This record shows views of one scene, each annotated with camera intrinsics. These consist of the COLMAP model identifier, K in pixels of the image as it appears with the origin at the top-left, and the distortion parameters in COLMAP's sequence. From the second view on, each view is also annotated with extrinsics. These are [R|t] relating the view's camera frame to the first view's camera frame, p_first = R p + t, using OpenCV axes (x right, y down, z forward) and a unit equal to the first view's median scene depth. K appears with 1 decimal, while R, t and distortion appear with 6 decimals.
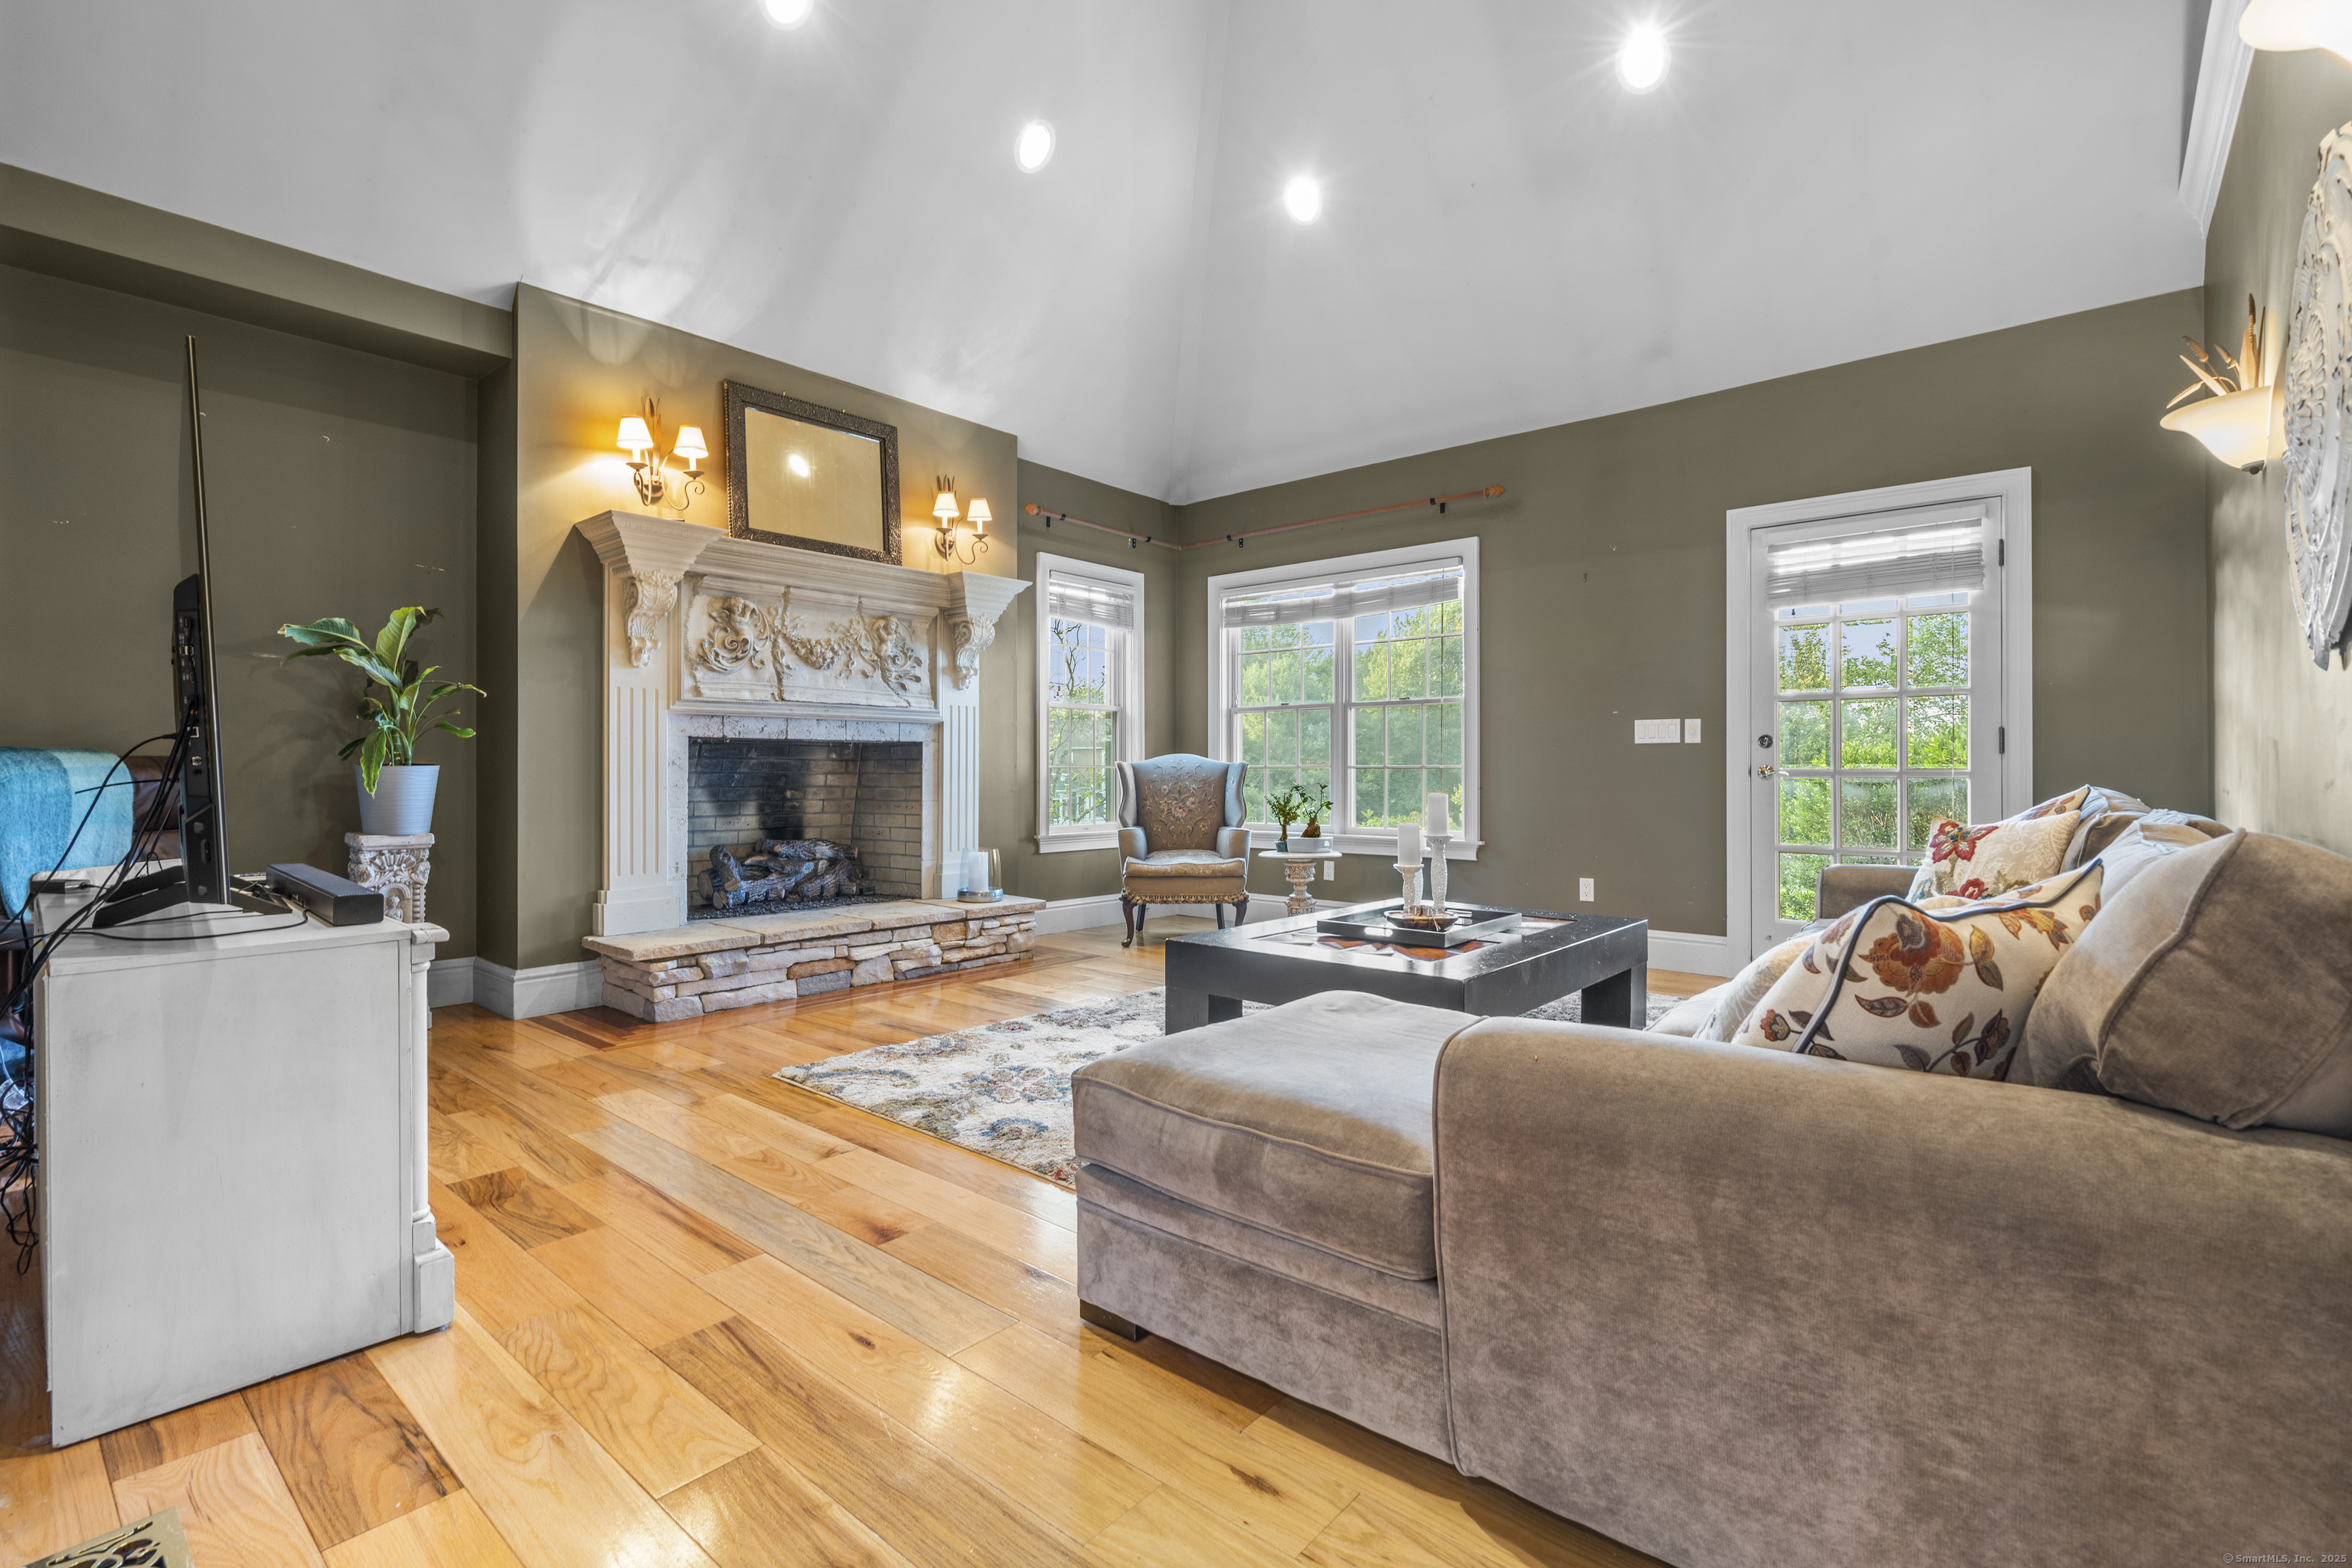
lens RADIAL K [[1075.3, 0, 1170.2], [0, 1075.3, 775.2], [0, 0, 1]] dist [0.002712, -0.001135]
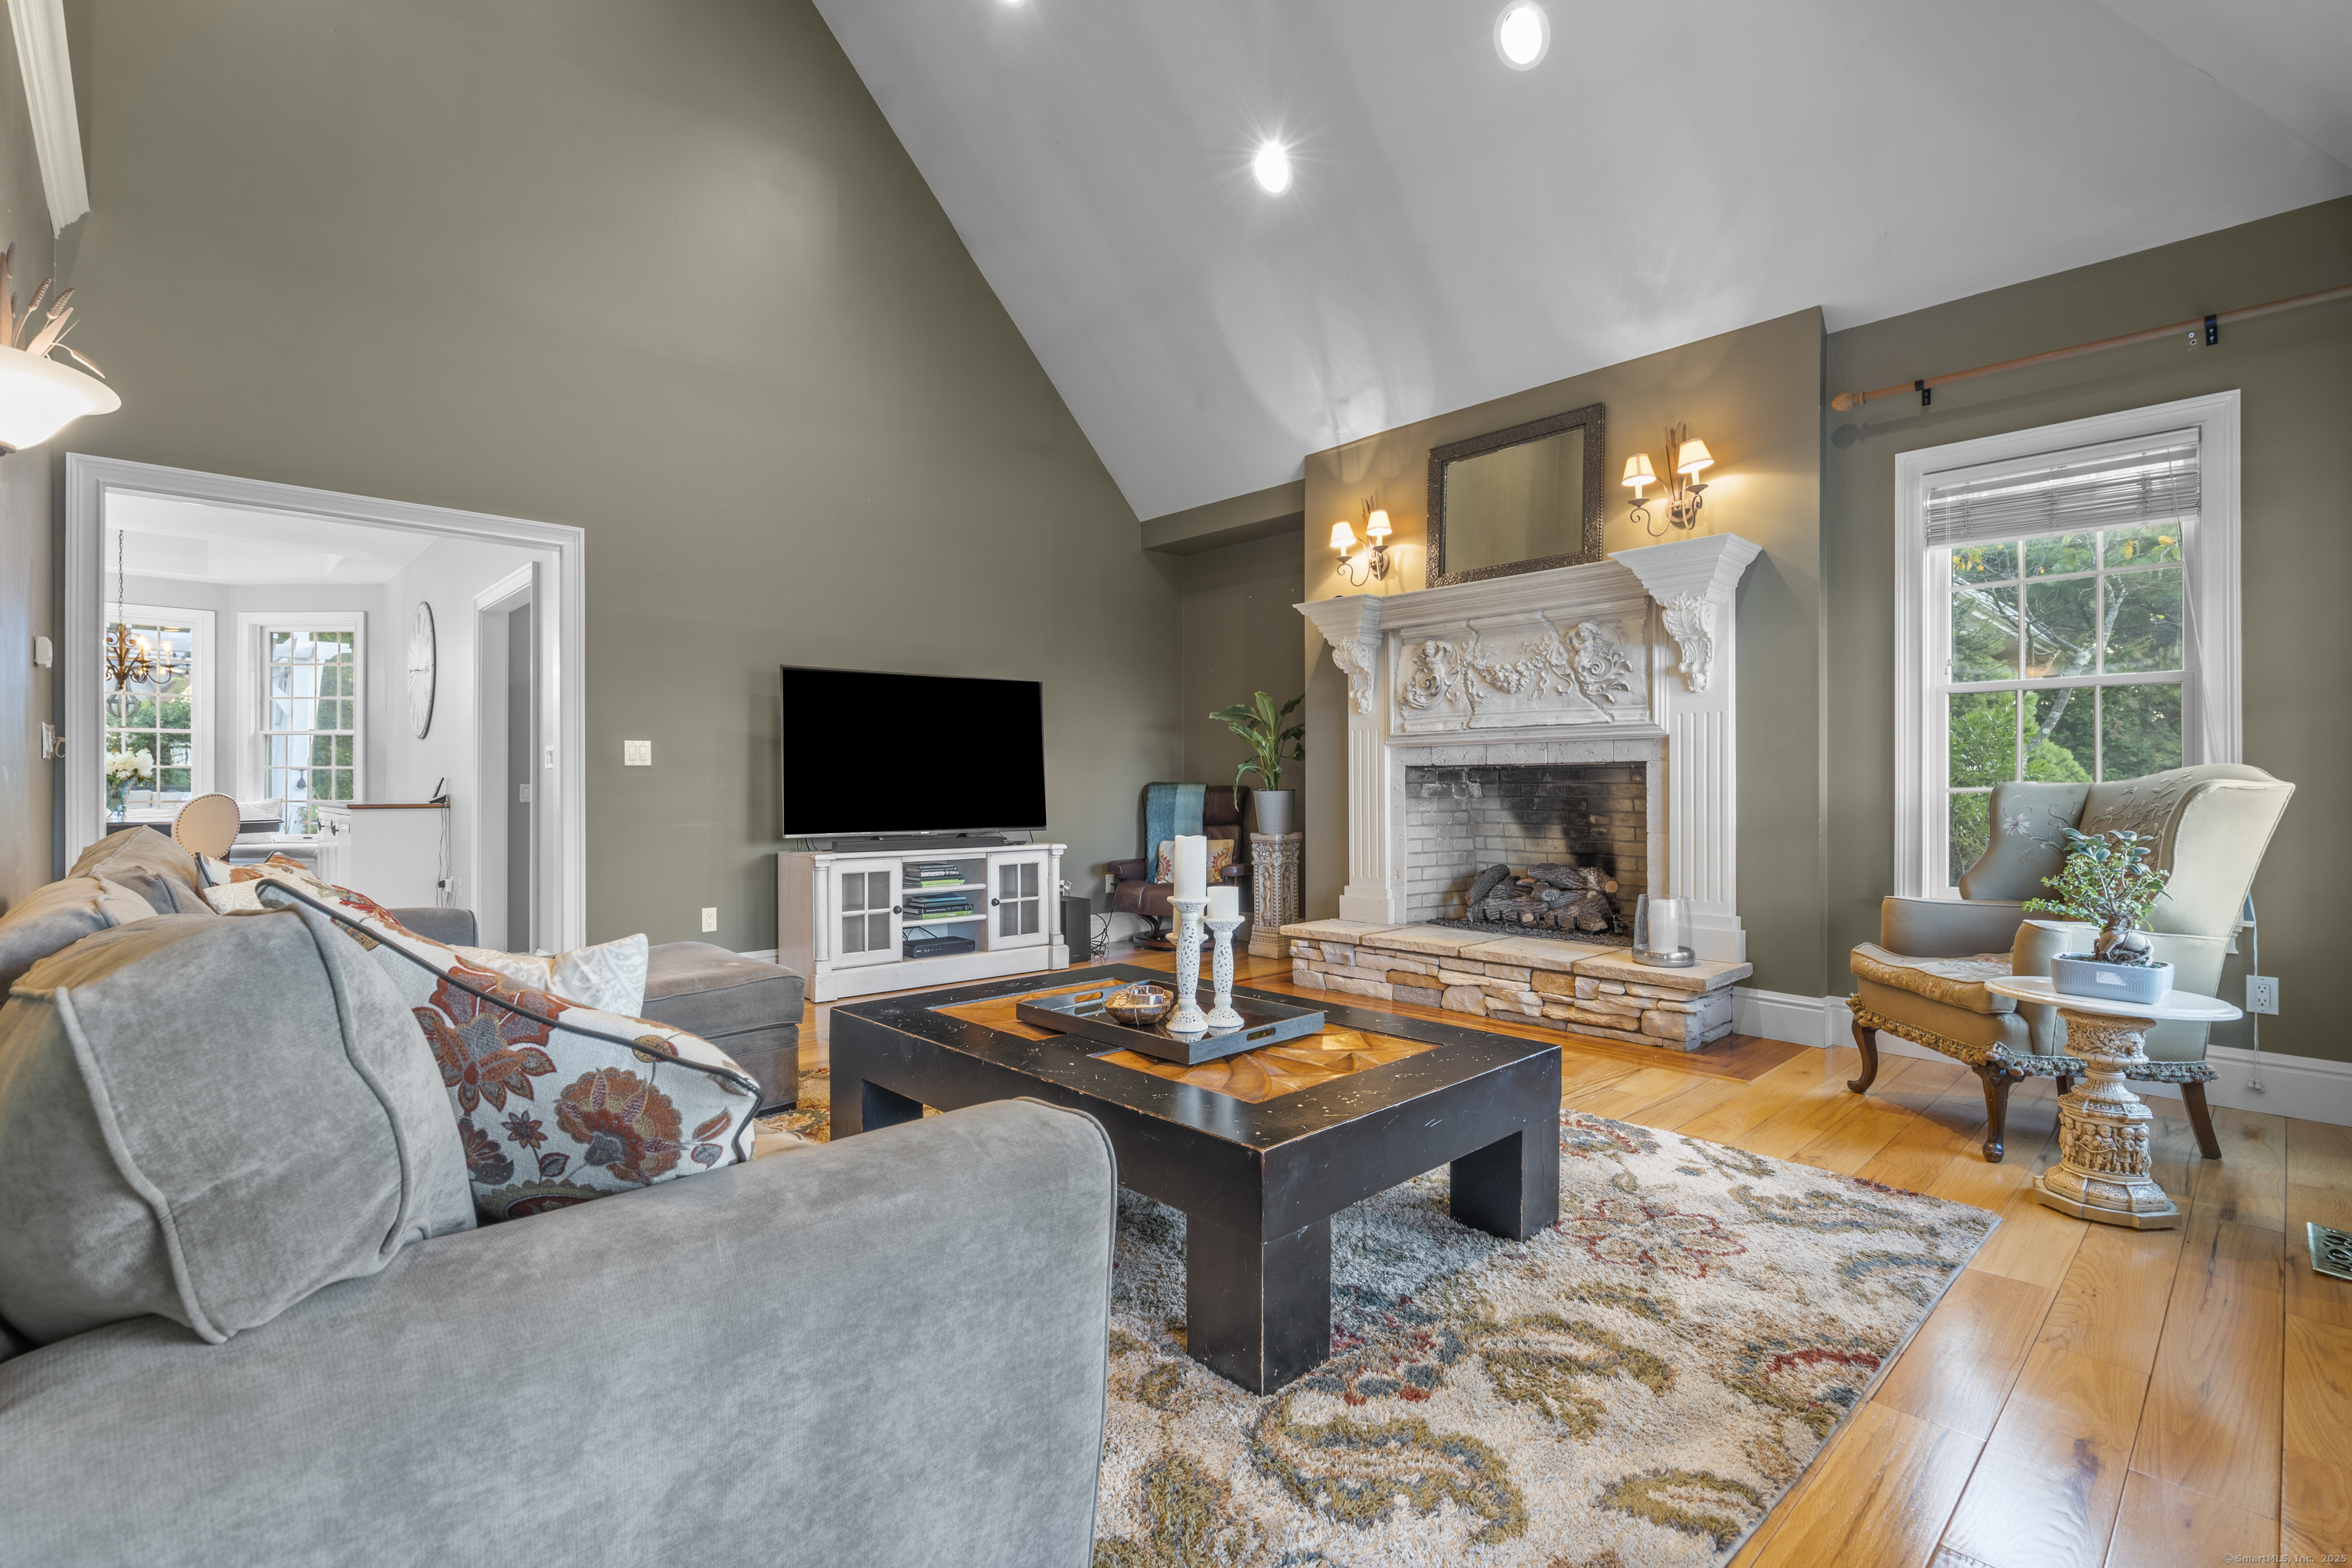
lens RADIAL K [[1075.3, 0, 1180.7], [0, 1075.3, 791.3], [0, 0, 1]] dist [0.002712, -0.001135]
pose [[-0.101389, 0.003444, -0.994841, 0.686079], [-0.000924, 0.999993, 0.003556, -0.011237], [0.994846, 0.001280, -0.101385, 0.790179]]
